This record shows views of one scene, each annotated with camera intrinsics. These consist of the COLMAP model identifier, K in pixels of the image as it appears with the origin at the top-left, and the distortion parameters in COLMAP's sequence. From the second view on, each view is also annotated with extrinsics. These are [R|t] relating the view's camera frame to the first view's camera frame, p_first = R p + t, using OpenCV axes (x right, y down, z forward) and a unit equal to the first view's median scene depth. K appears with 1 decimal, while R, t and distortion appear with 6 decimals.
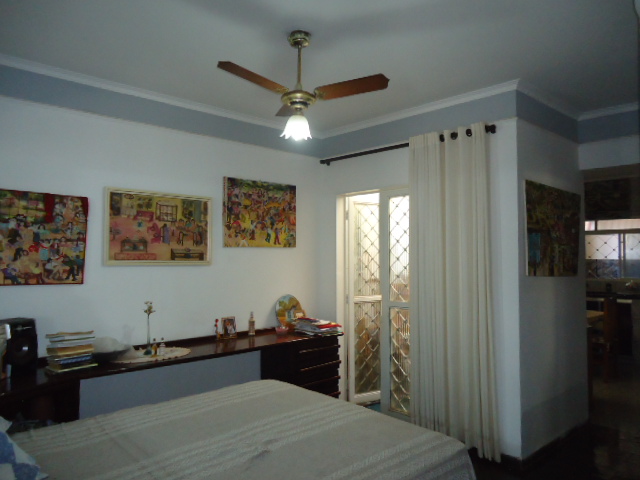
lens RADIAL K [[471.7, 0, 316.0], [0, 471.7, 240.5], [0, 0, 1]] dist [-0.000140, -0.005175]
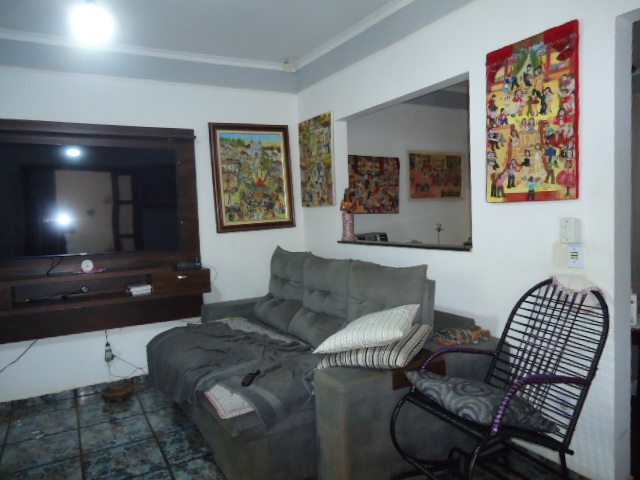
lens RADIAL K [[471.7, 0, 320.7], [0, 471.7, 238.6], [0, 0, 1]] dist [-0.000140, -0.005175]
pose [[0.973185, -0.024910, -0.228671, -0.375736], [0.046314, 0.994980, 0.088716, 0.023778], [0.225313, -0.096928, 0.969453, -0.587007]]
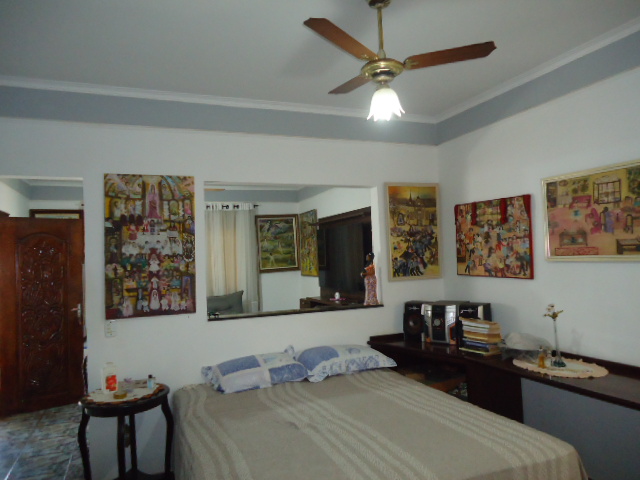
lens RADIAL K [[471.7, 0, 322.2], [0, 471.7, 235.8], [0, 0, 1]] dist [-0.000140, -0.005175]
pose [[-0.356583, -0.028233, -0.933837, 0.602215], [0.072745, 0.995670, -0.057880, 0.023508], [0.931427, -0.088571, -0.352985, 0.914542]]
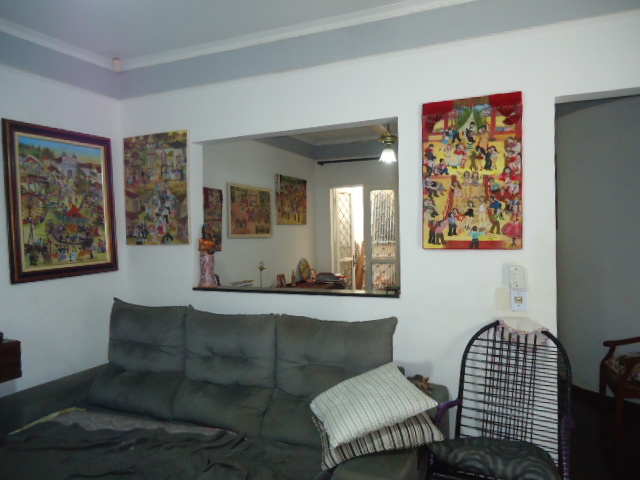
lens RADIAL K [[471.7, 0, 325.4], [0, 471.7, 237.6], [0, 0, 1]] dist [-0.000140, -0.005175]
pose [[0.918238, -0.021049, 0.395469, -0.742700], [0.005062, 0.999129, 0.041426, -0.005403], [-0.395996, -0.036038, 0.917545, -0.418106]]
